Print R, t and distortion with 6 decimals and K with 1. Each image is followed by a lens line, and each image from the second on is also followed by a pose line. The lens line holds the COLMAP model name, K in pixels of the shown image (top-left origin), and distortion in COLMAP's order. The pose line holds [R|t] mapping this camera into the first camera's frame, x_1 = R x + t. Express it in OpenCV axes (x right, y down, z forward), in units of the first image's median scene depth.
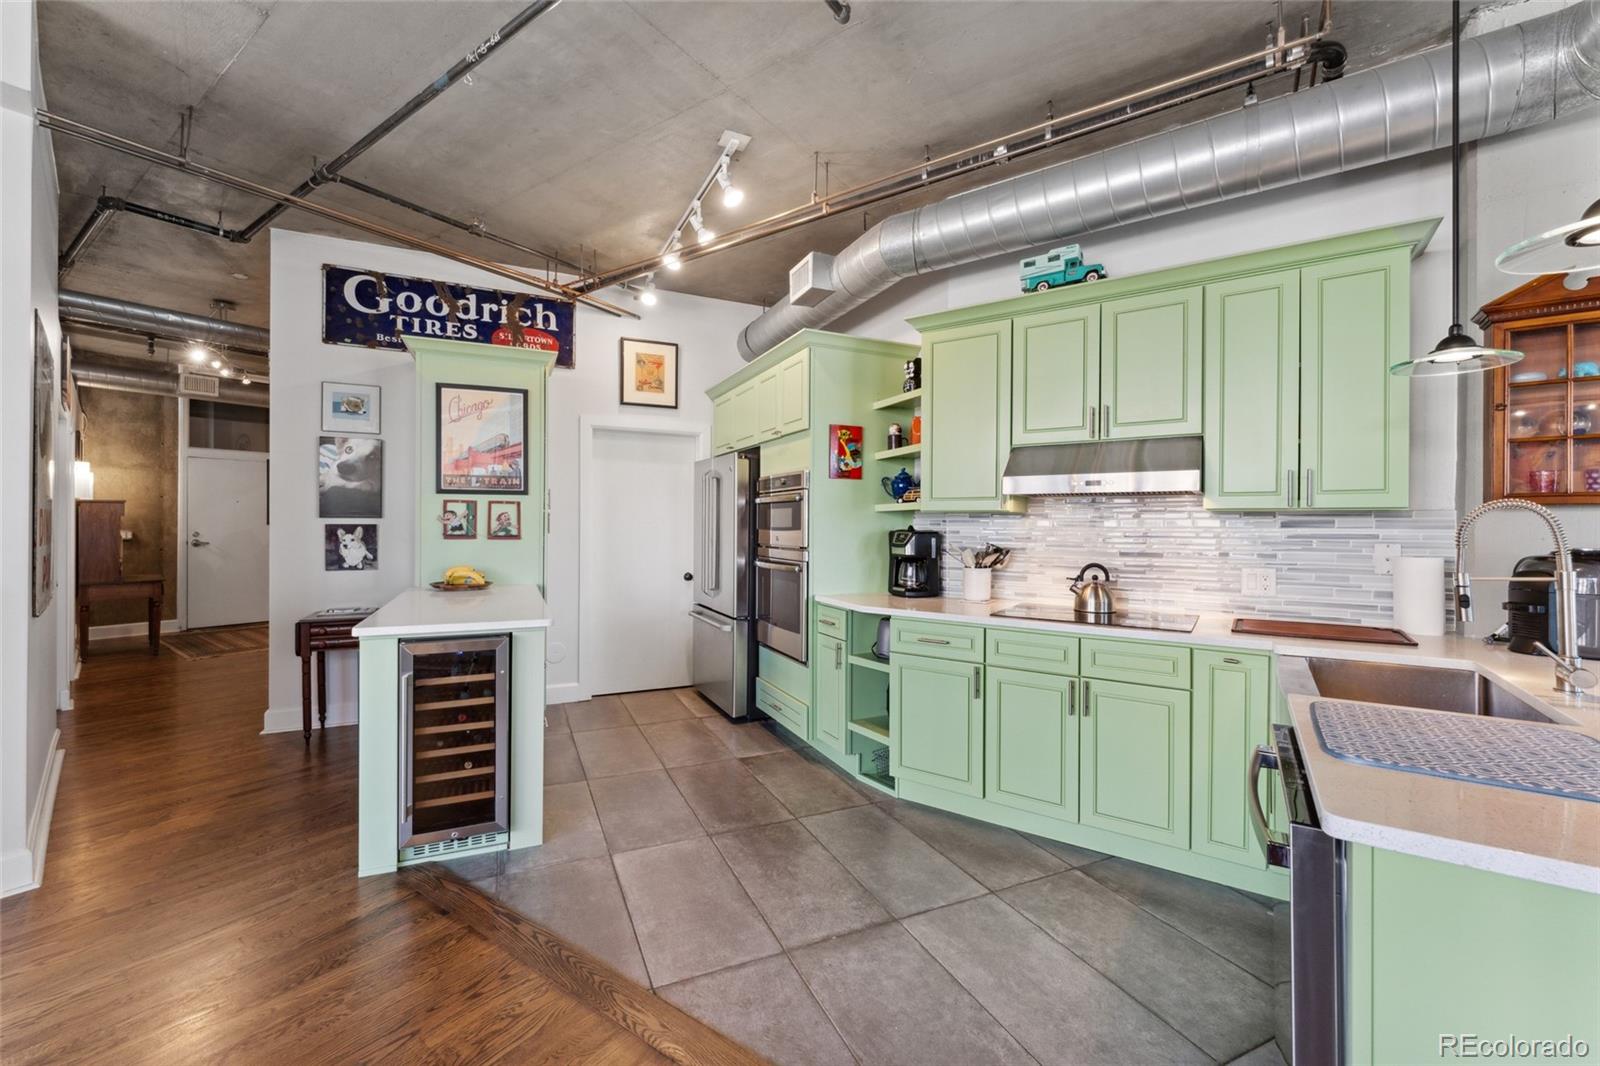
lens RADIAL K [[644.9, 0, 795.1], [0, 644.9, 525.6], [0, 0, 1]] dist [-0.004079, 0.001892]
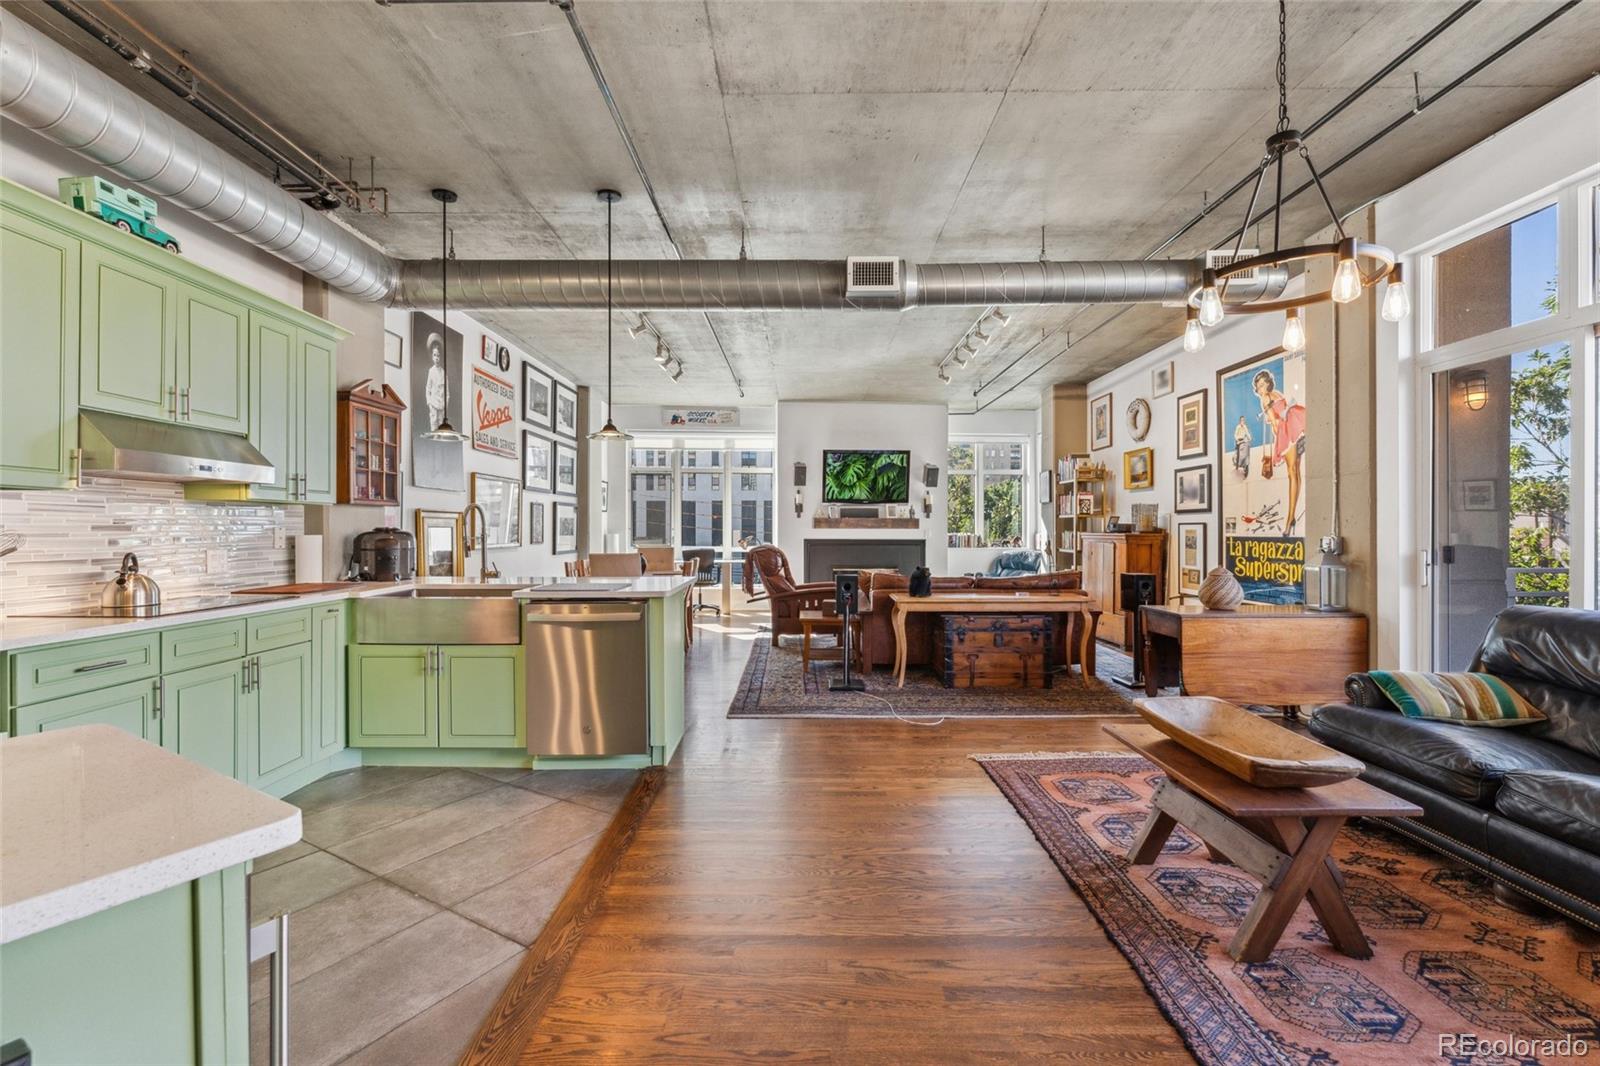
lens RADIAL K [[690.9, 0, 787.9], [0, 690.9, 538.4], [0, 0, 1]] dist [-0.006085, 0.000331]
pose [[-0.555622, -0.013050, 0.831333, -0.740854], [0.000957, 0.999866, 0.016335, 0.020656], [-0.831435, 0.009872, -0.555535, 0.678863]]
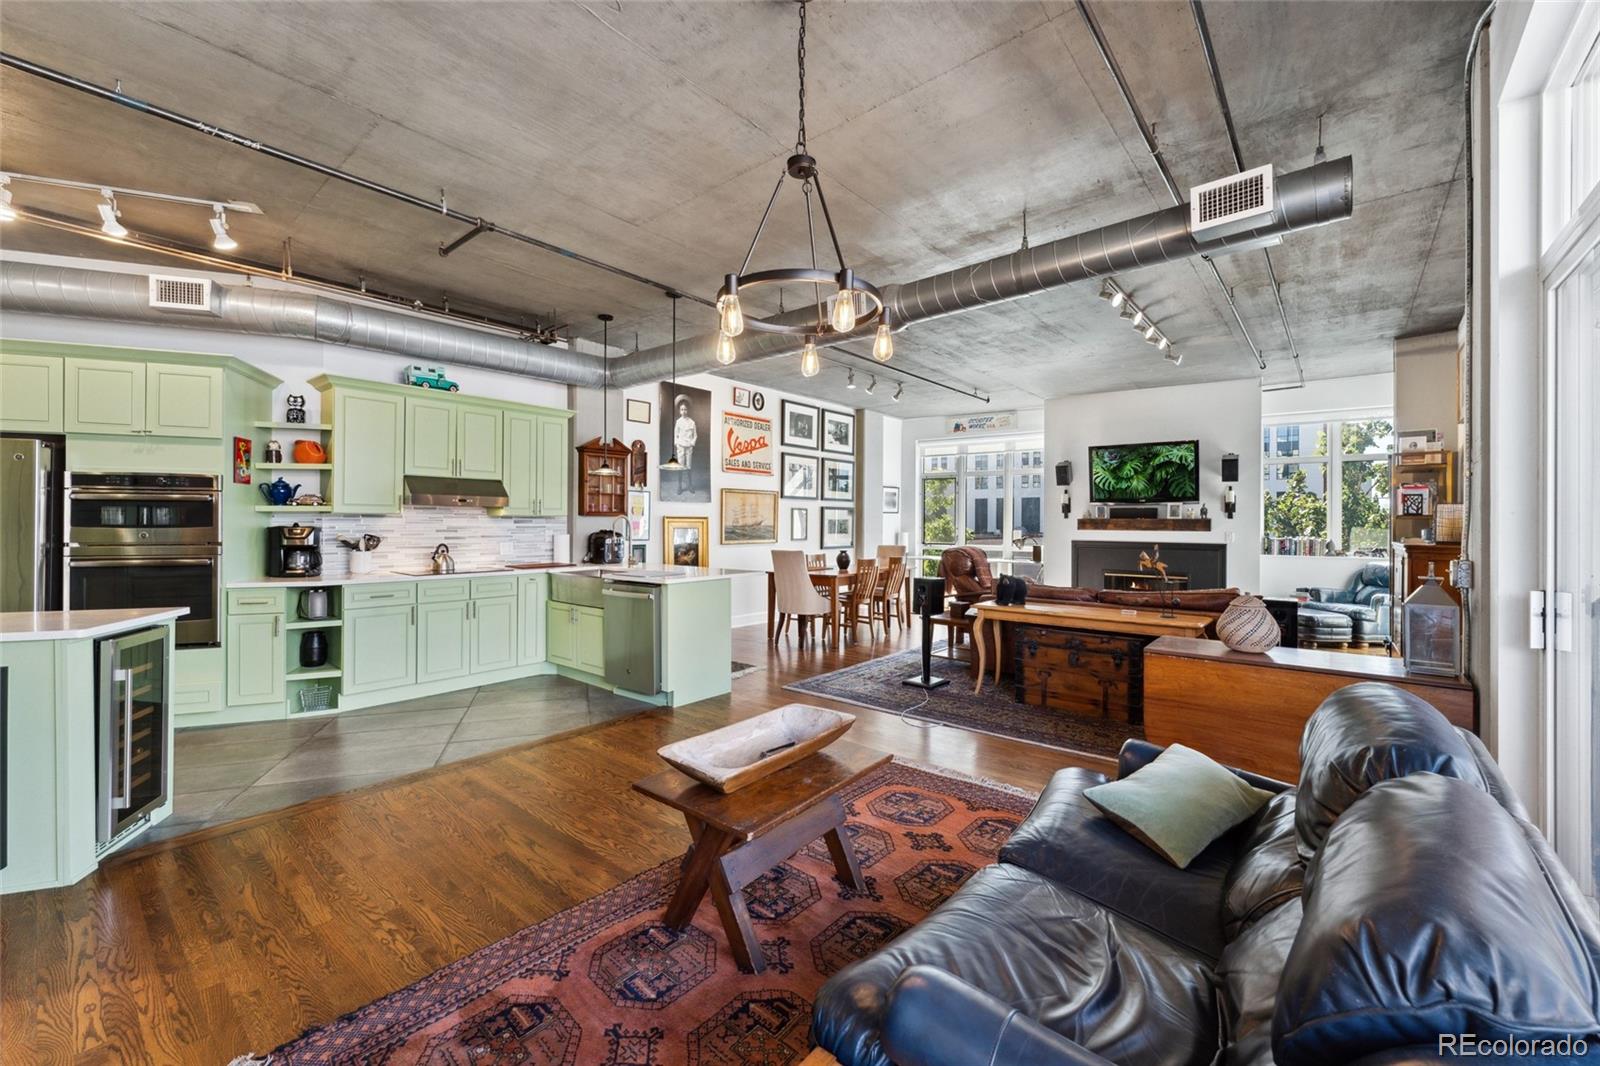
lens RADIAL K [[644.9, 0, 785.0], [0, 644.9, 528.9], [0, 0, 1]] dist [-0.004079, 0.001892]
pose [[0.106540, -0.011836, 0.994238, -1.077666], [-0.001894, 0.999925, 0.012107, -0.005803], [-0.994307, -0.003173, 0.106510, -0.126362]]
